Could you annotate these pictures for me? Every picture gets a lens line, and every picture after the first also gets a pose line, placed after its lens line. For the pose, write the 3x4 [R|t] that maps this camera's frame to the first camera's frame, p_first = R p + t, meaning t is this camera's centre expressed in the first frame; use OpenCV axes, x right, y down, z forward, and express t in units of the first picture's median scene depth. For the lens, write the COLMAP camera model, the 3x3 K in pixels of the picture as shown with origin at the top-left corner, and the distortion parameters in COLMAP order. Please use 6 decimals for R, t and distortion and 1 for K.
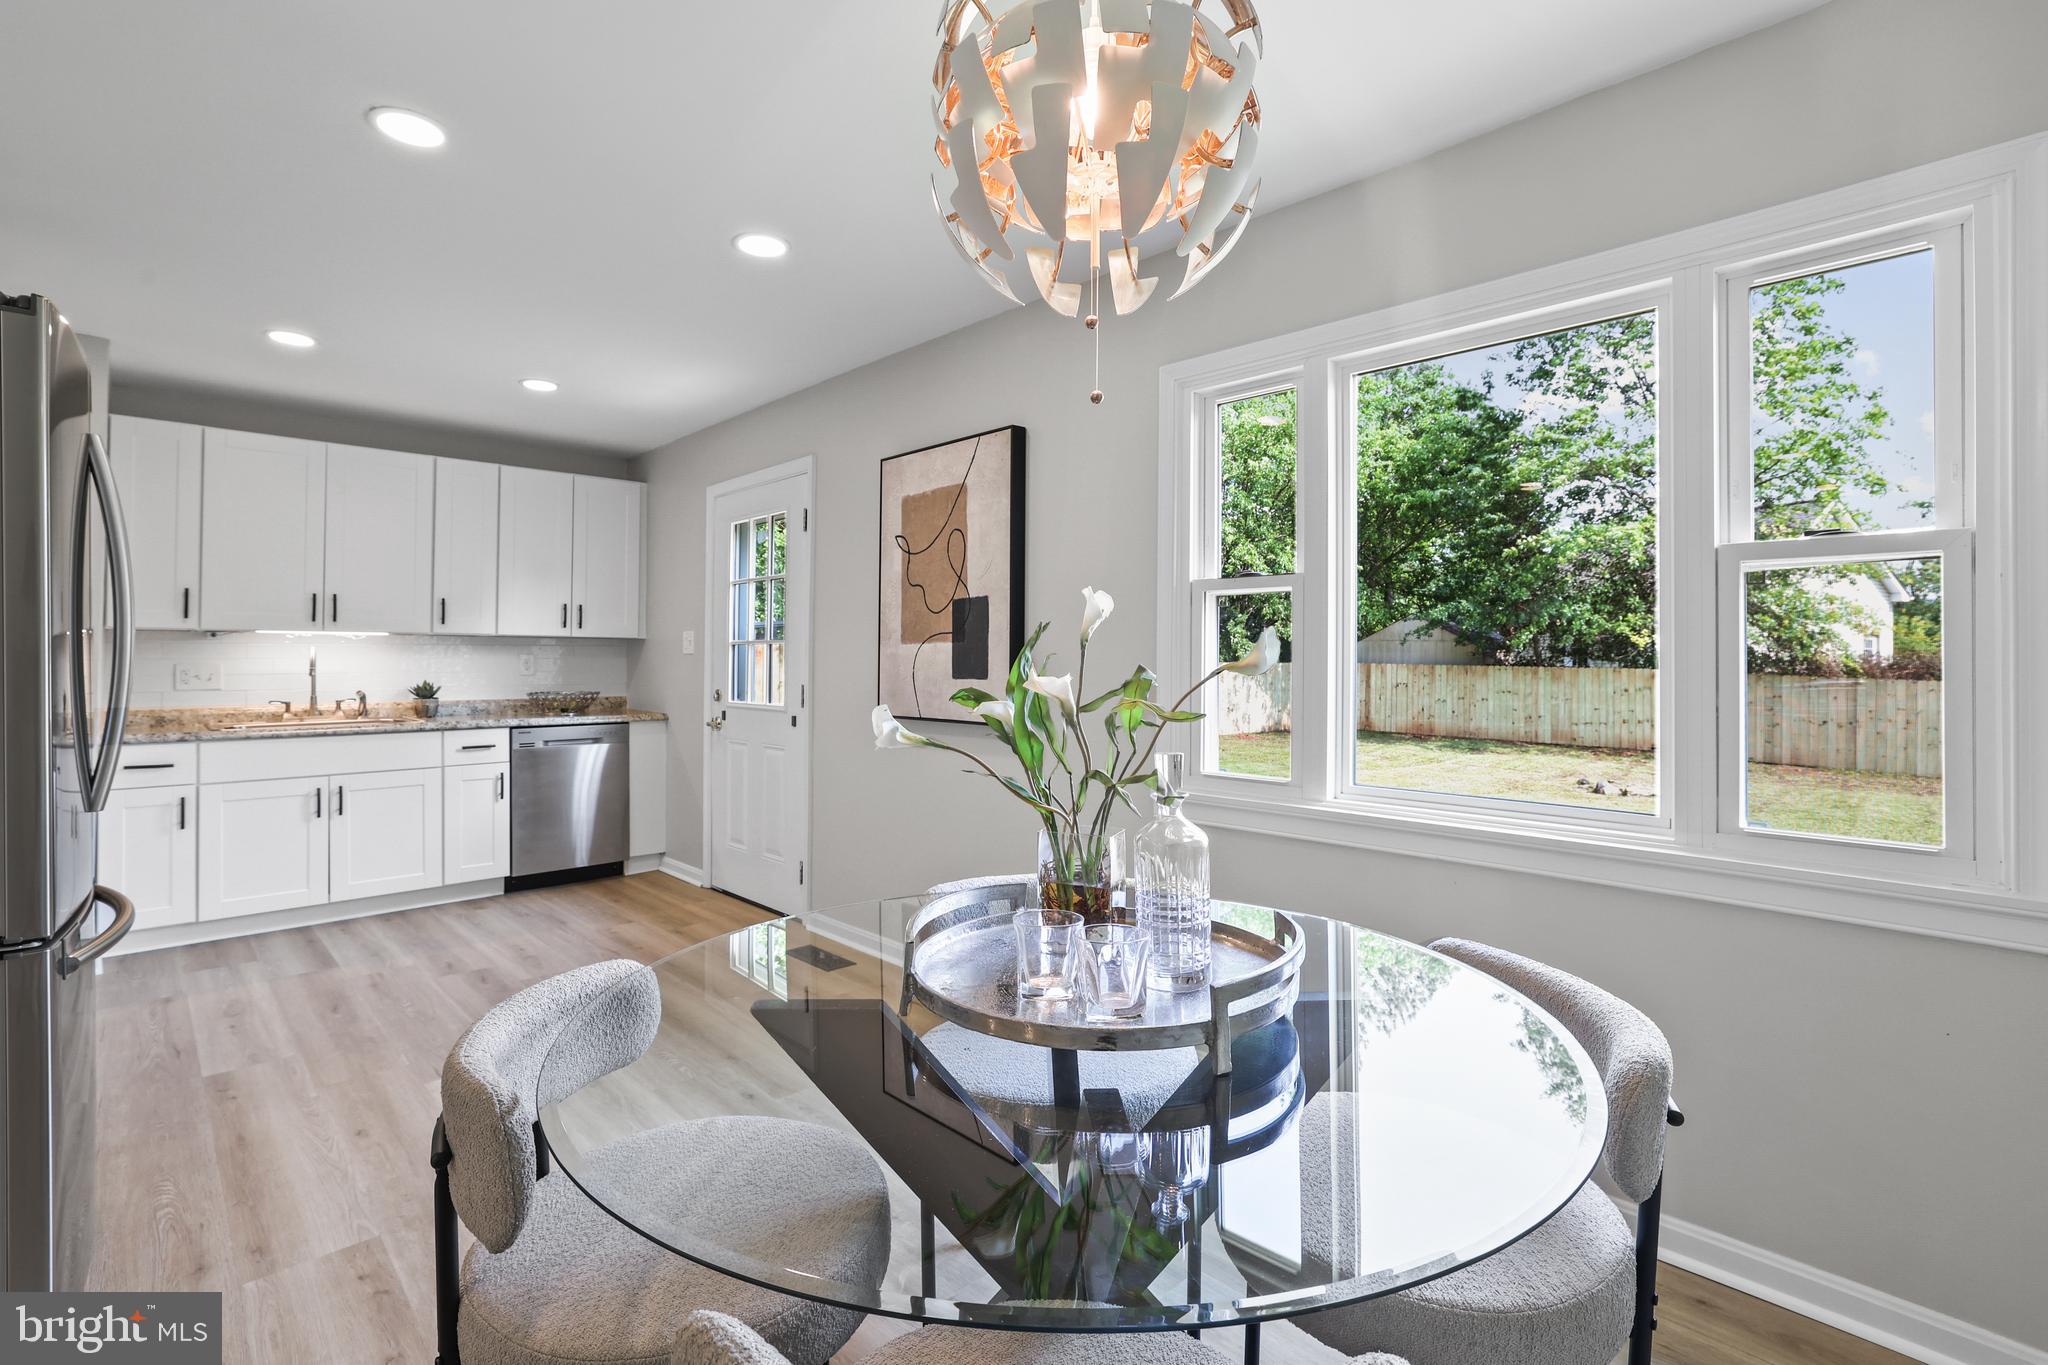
lens RADIAL K [[929.5, 0, 990.0], [0, 929.5, 655.2], [0, 0, 1]] dist [-0.018838, 0.006154]
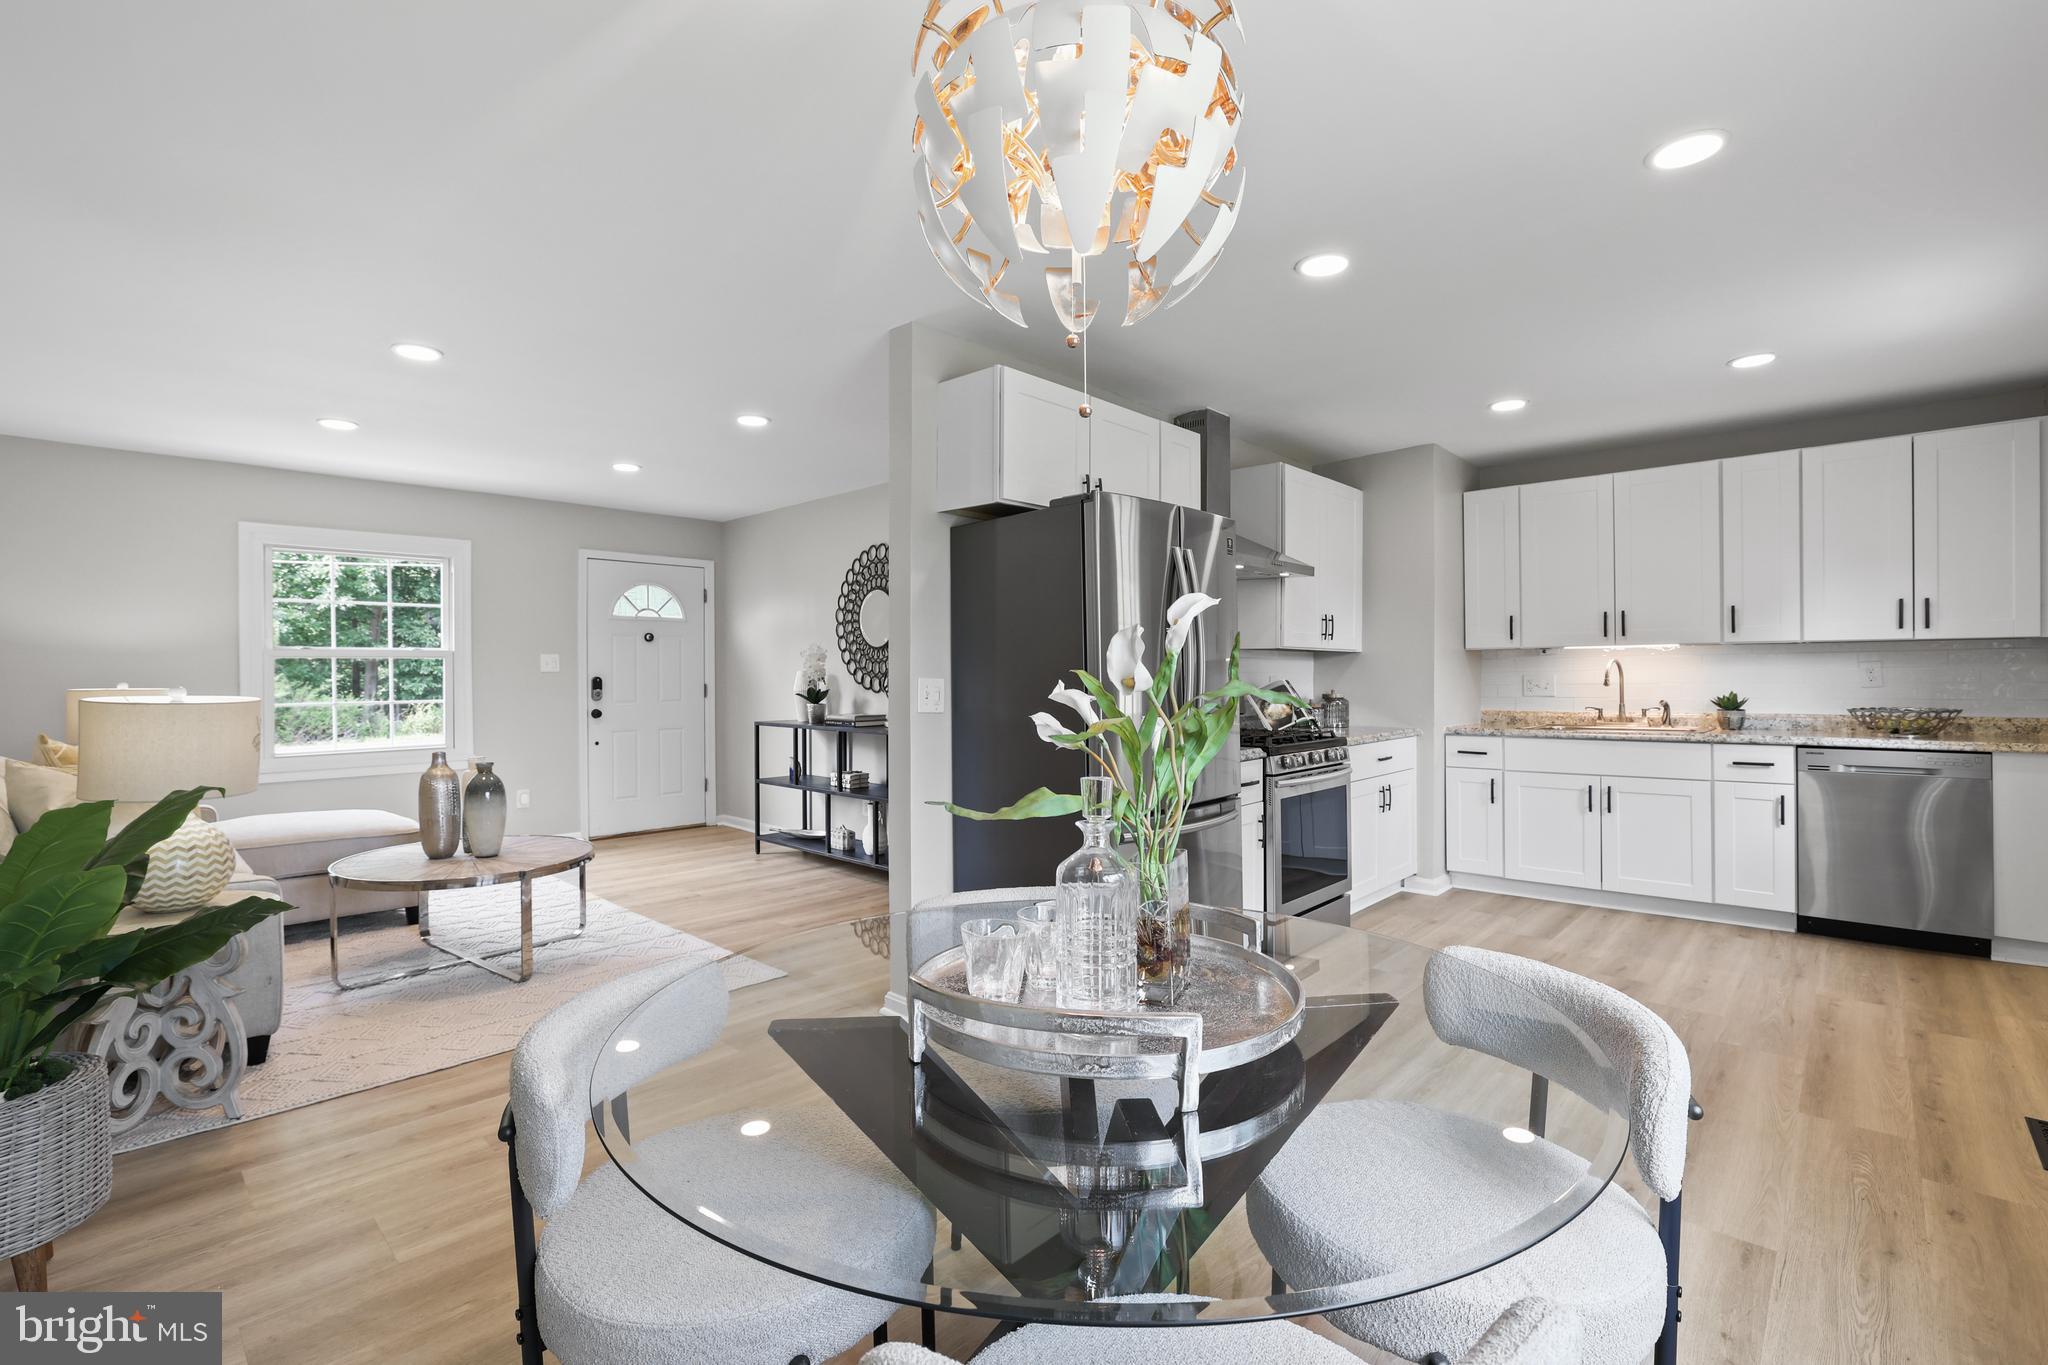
lens RADIAL K [[897.8, 0, 1028.5], [0, 897.8, 678.5], [0, 0, 1]] dist [-0.042435, 0.013842]
pose [[0.062387, 0.000631, -0.998052, 0.304771], [0.017160, 0.999851, 0.001705, -0.000482], [0.997904, -0.017233, 0.062367, 0.245517]]
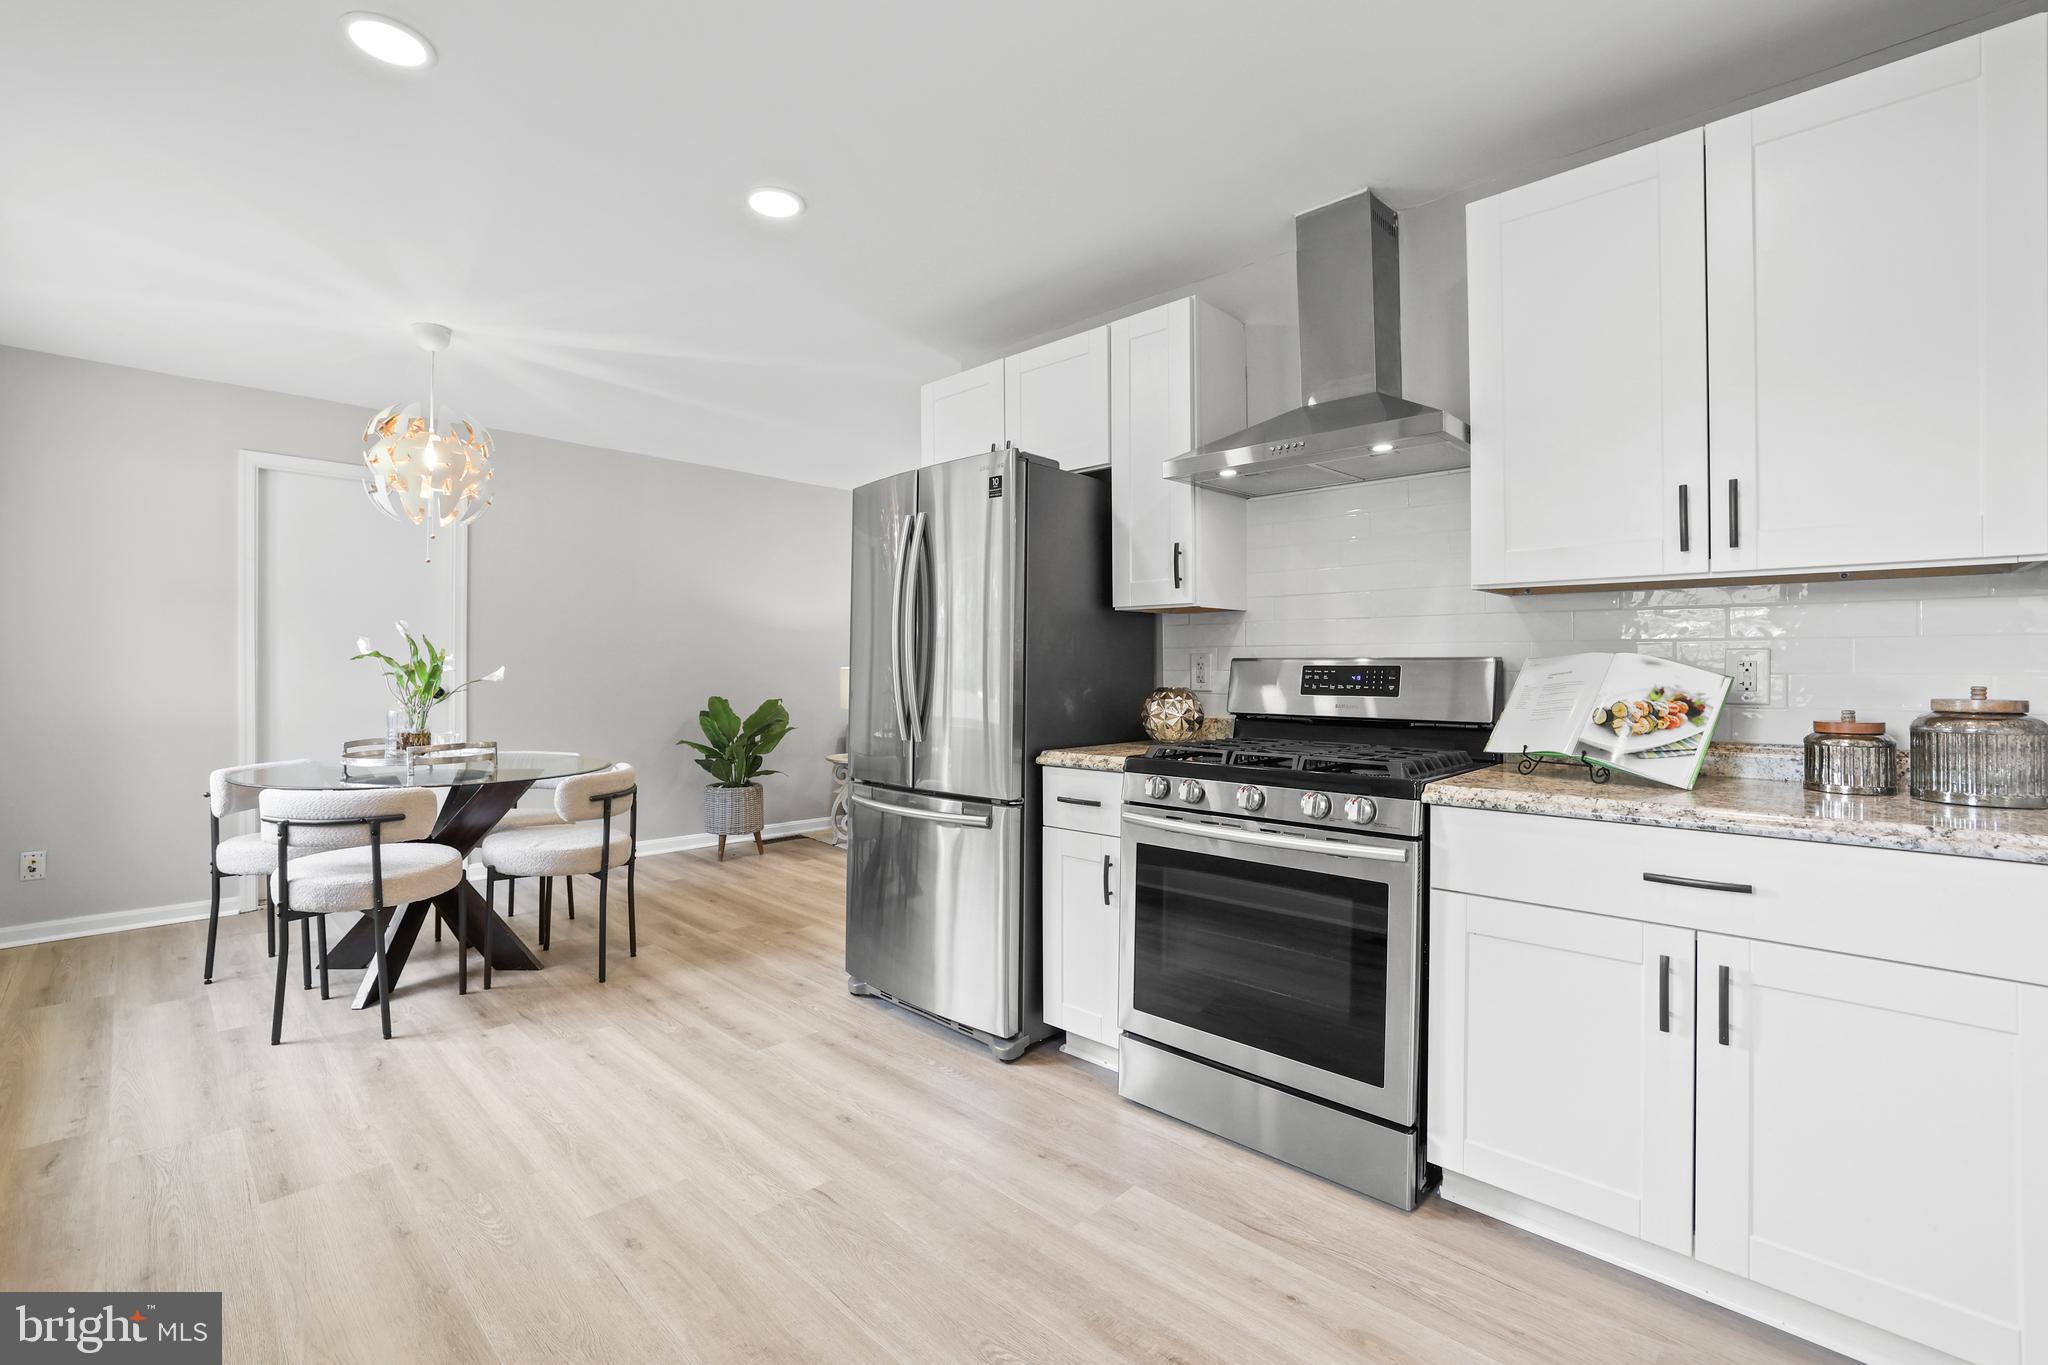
lens RADIAL K [[897.8, 0, 1022.9], [0, 897.8, 671.3], [0, 0, 1]] dist [-0.042435, 0.013842]
pose [[-0.998452, -0.005222, -0.055375, -0.452677], [-0.004613, 0.999928, -0.011108, 0.024143], [0.055429, -0.010835, -0.998404, 1.092004]]
